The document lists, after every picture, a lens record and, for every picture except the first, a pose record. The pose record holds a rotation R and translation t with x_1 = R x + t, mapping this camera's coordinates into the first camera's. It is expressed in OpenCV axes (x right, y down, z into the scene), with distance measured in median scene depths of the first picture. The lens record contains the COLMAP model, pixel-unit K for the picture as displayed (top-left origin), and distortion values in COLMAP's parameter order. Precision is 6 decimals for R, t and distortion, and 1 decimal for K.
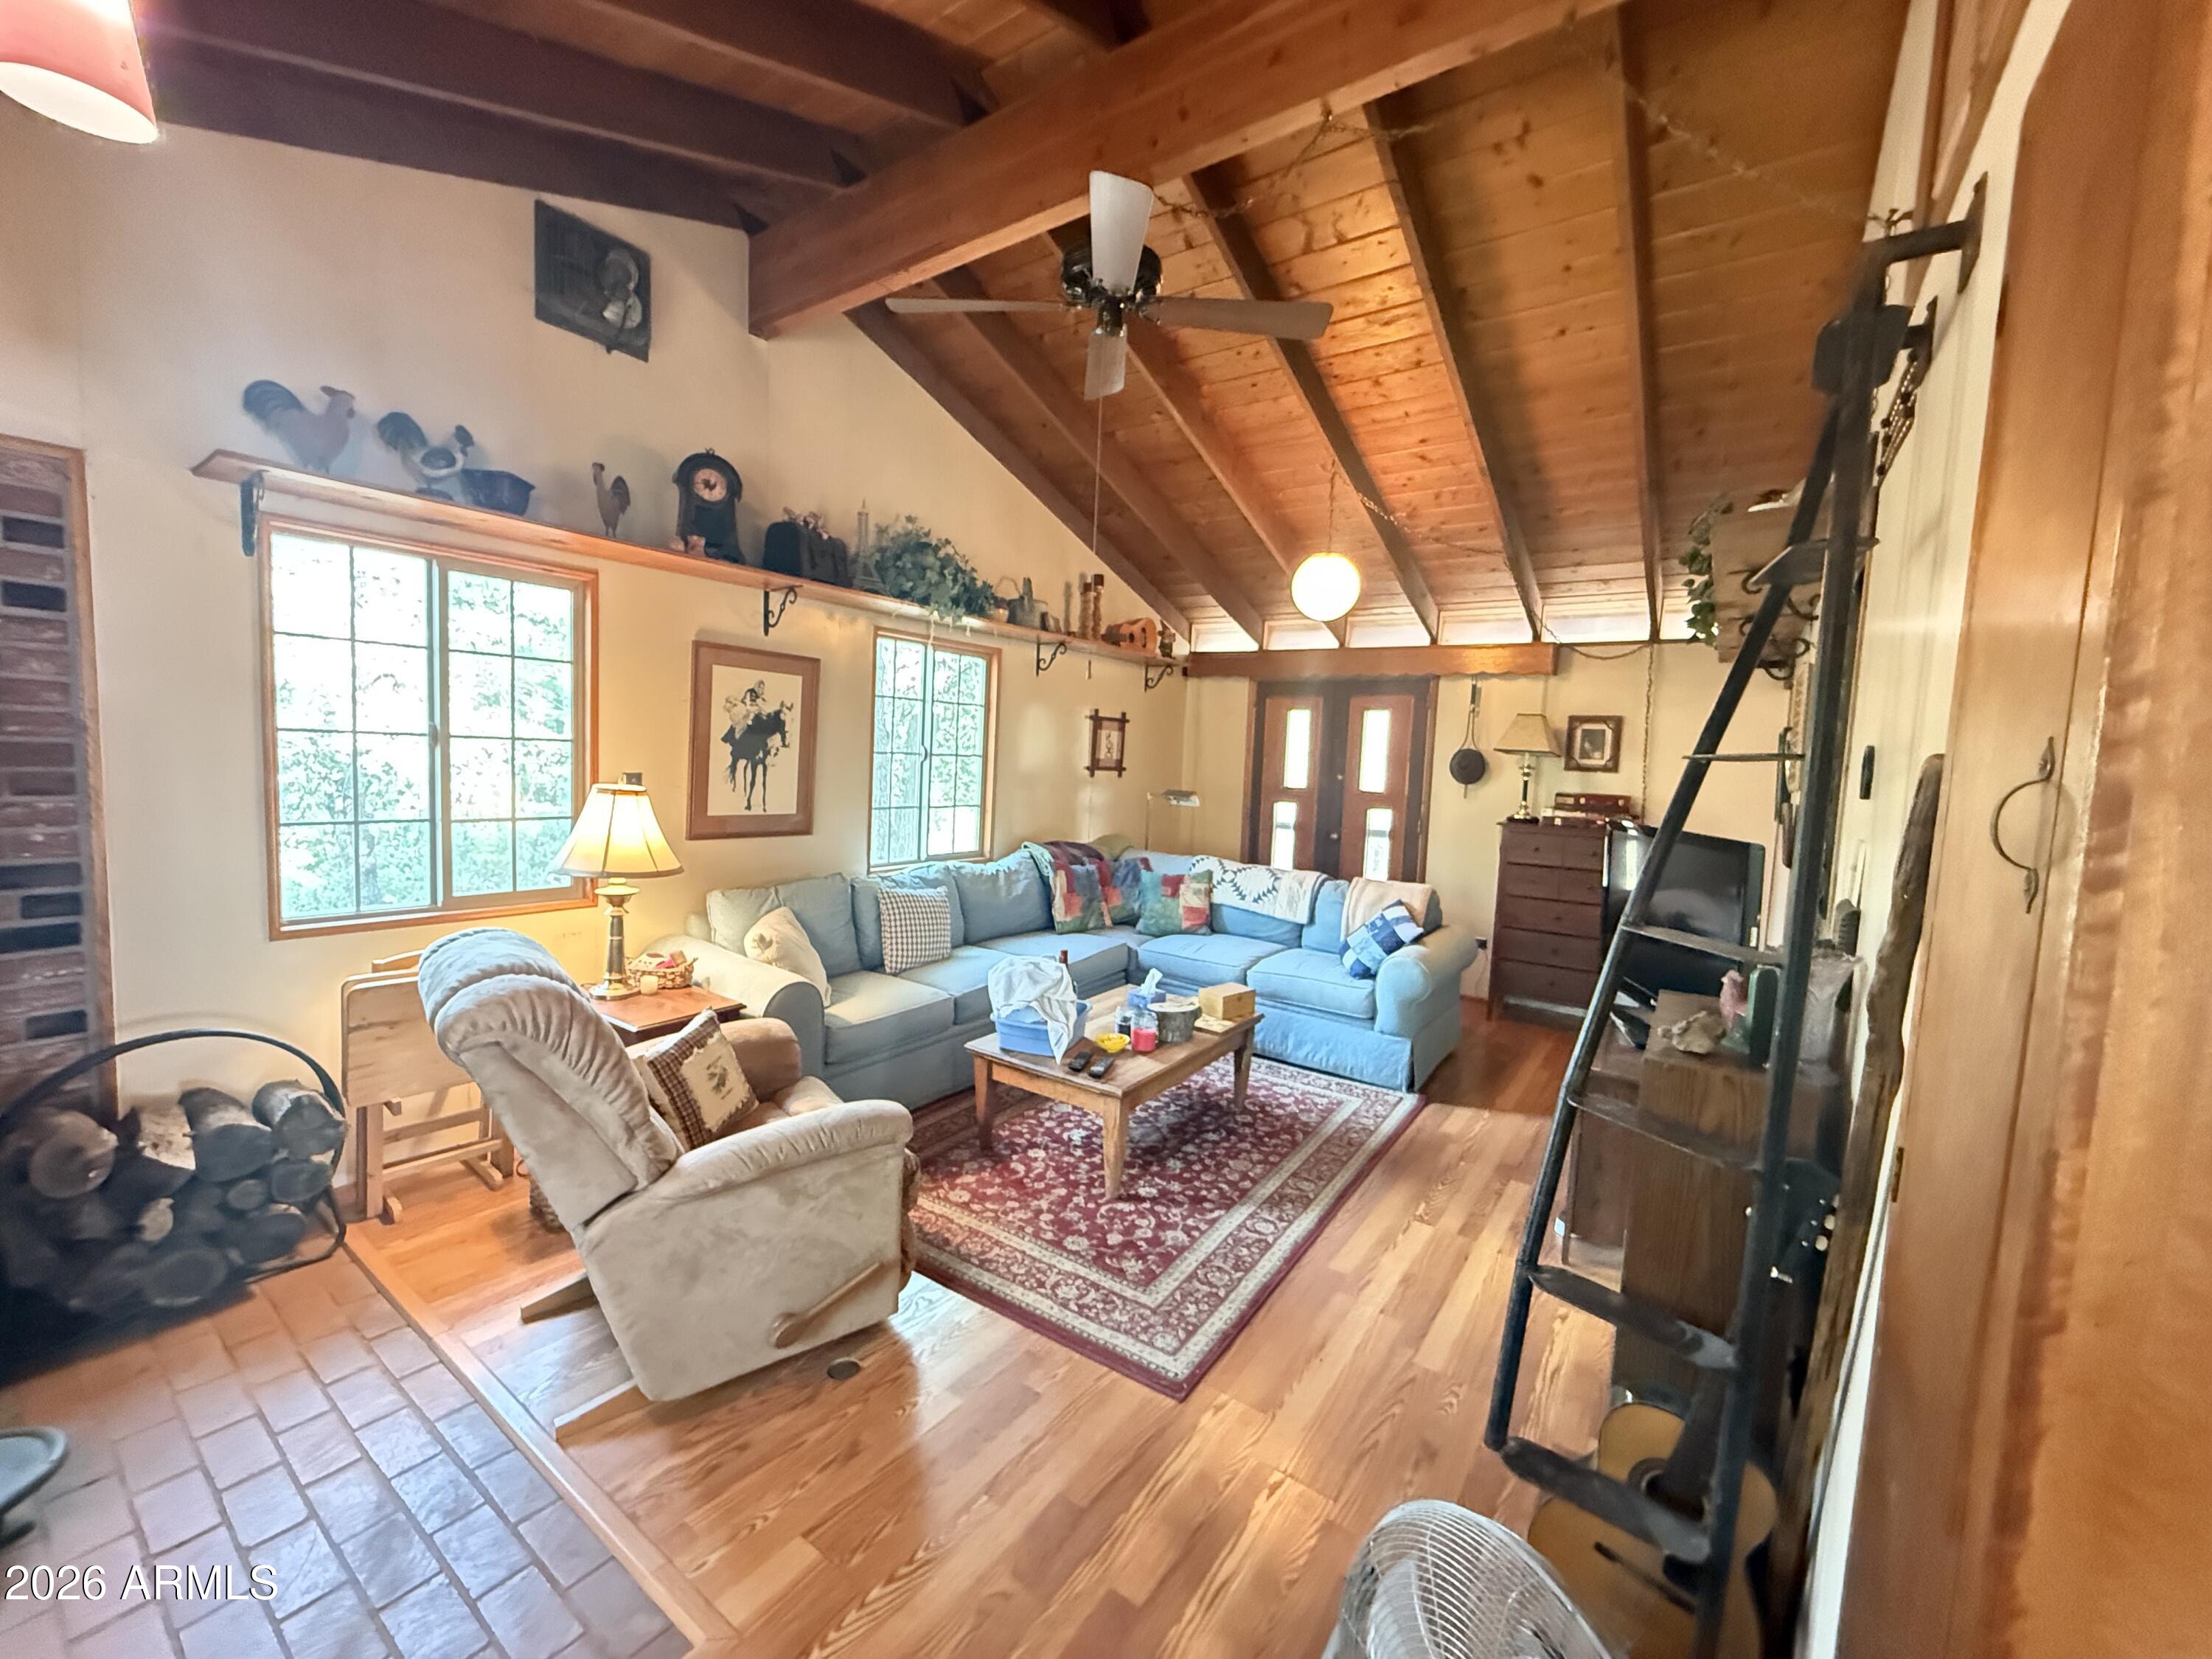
lens RADIAL K [[883.7, 0, 1099.5], [0, 883.7, 826.2], [0, 0, 1]] dist [-0.002500, 0.000425]
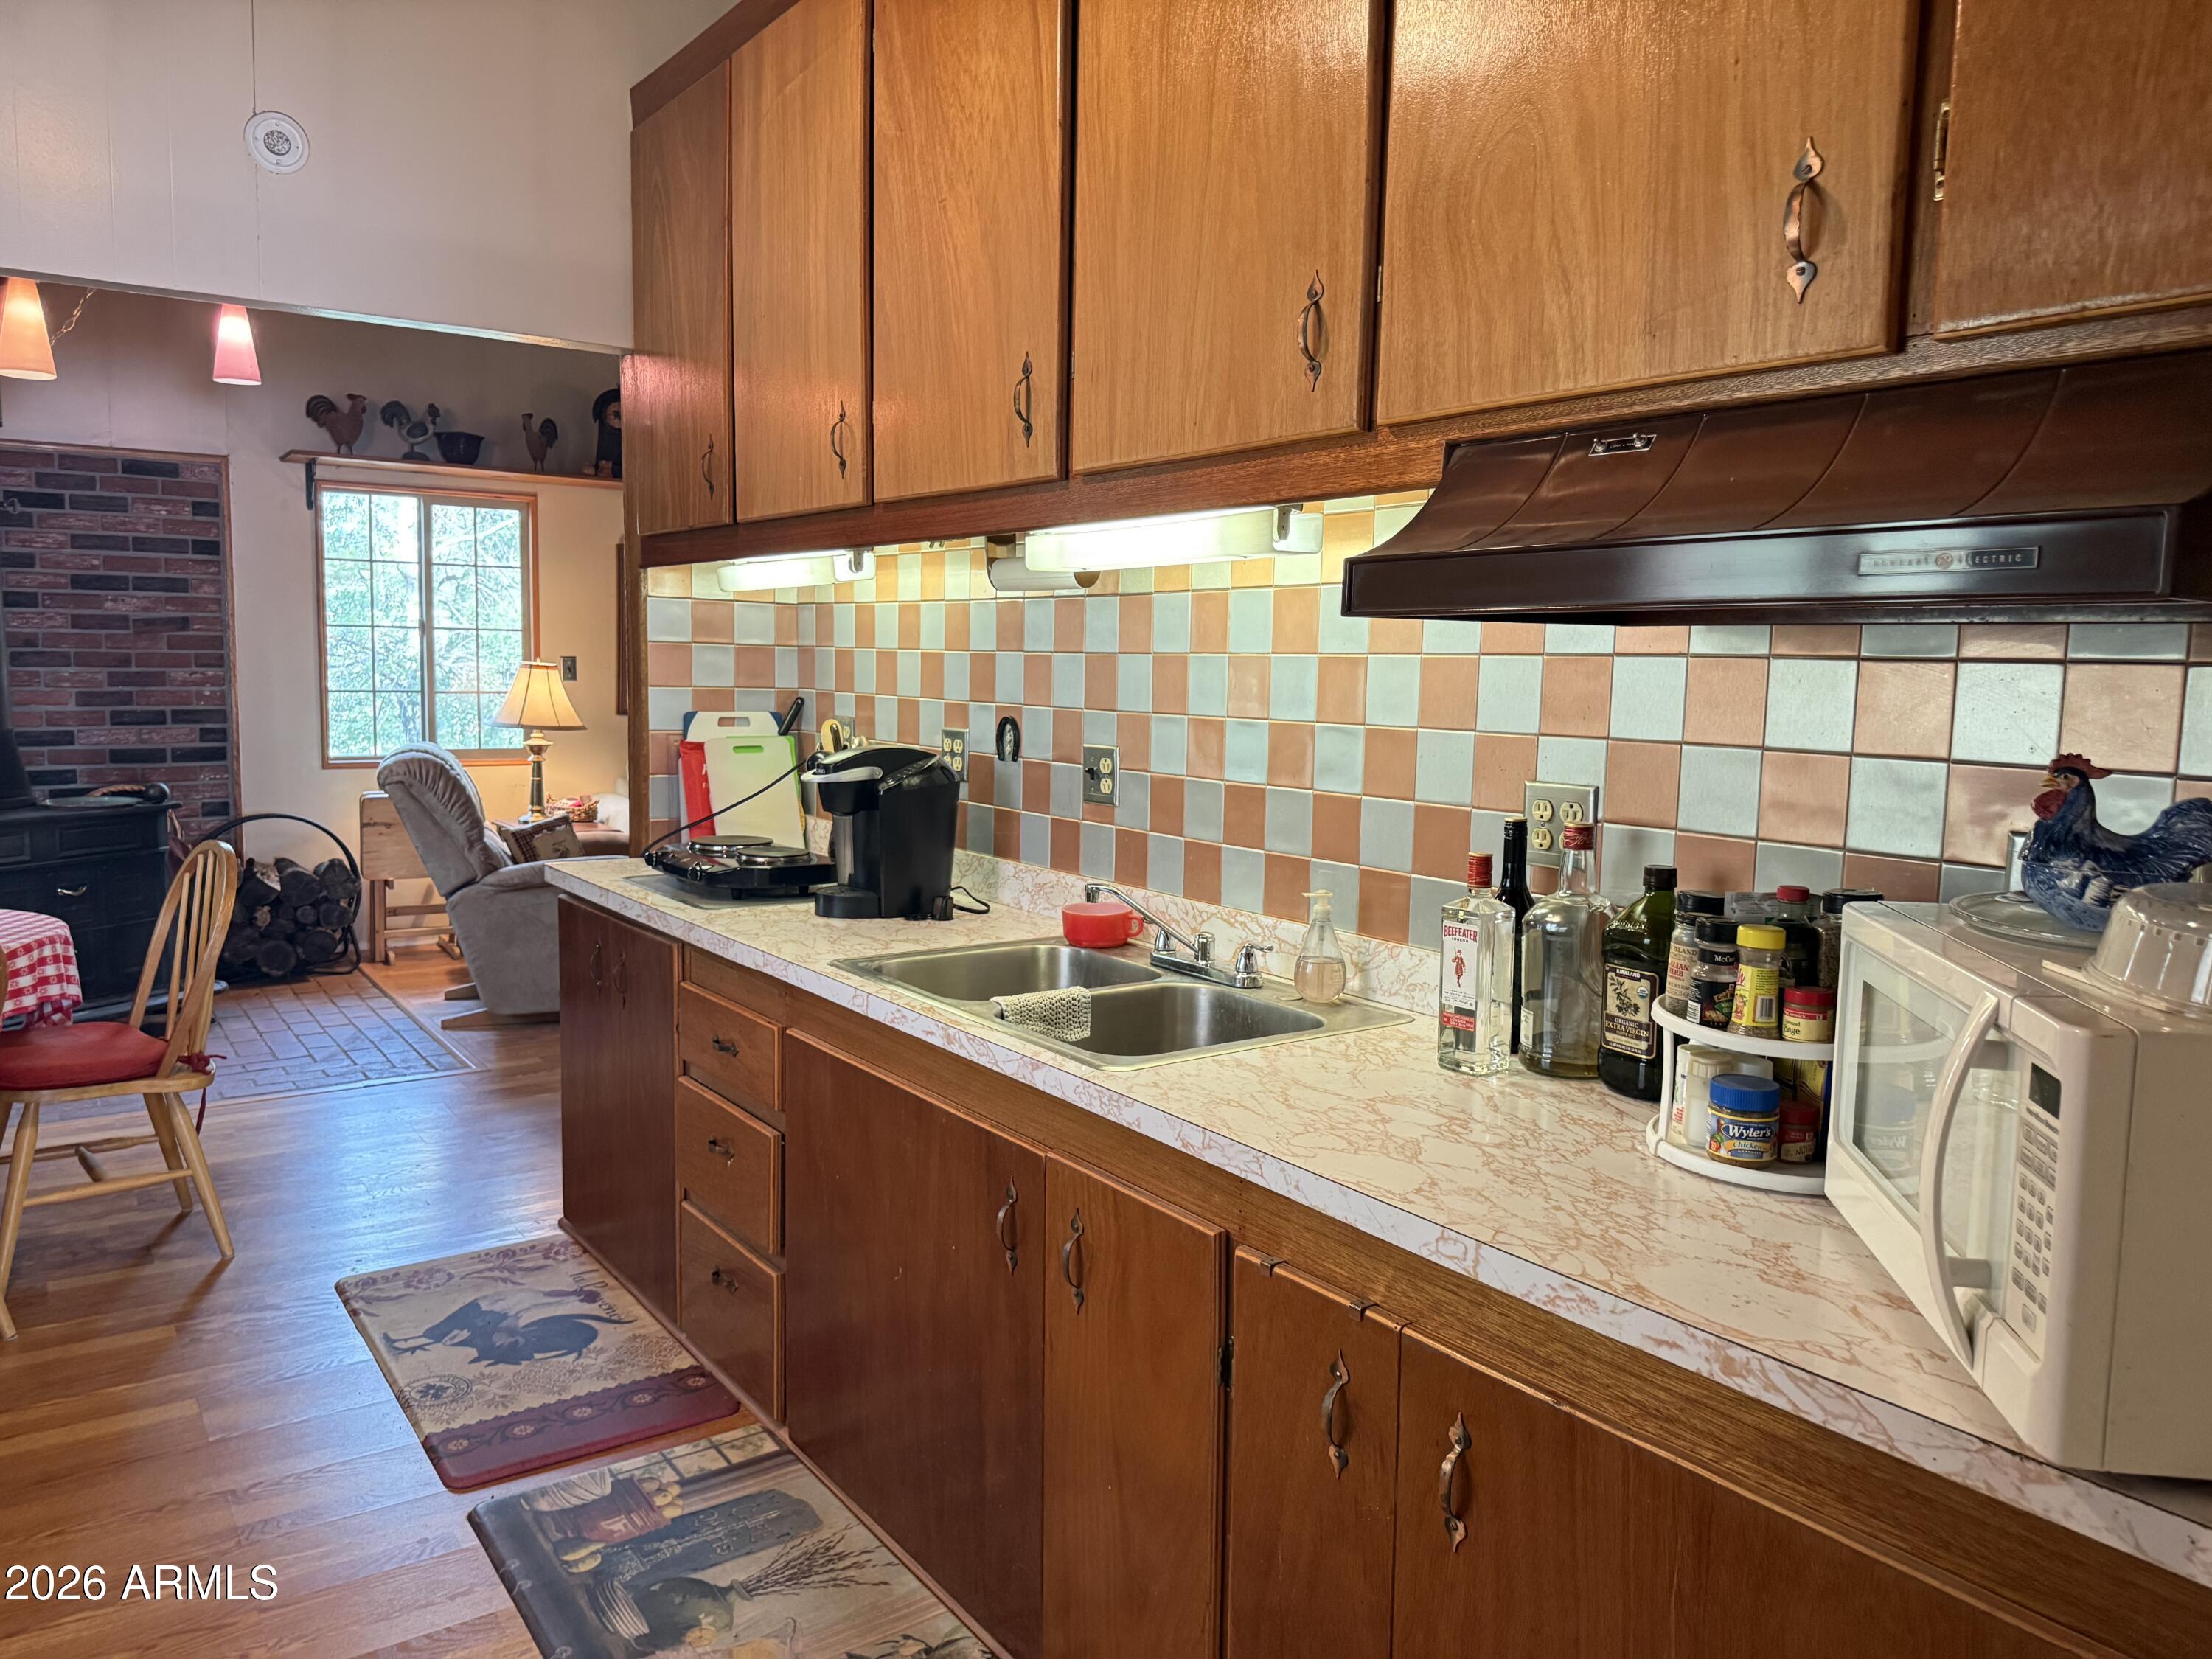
lens RADIAL K [[1580.3, 0, 1101.8], [0, 1580.3, 814.2], [0, 0, 1]] dist [0.006823, -0.009879]
pose [[0.944996, 0.009820, -0.326934, 1.067342], [-0.006128, 0.999905, 0.012322, 0.152699], [0.327024, -0.009641, 0.944967, -0.991664]]
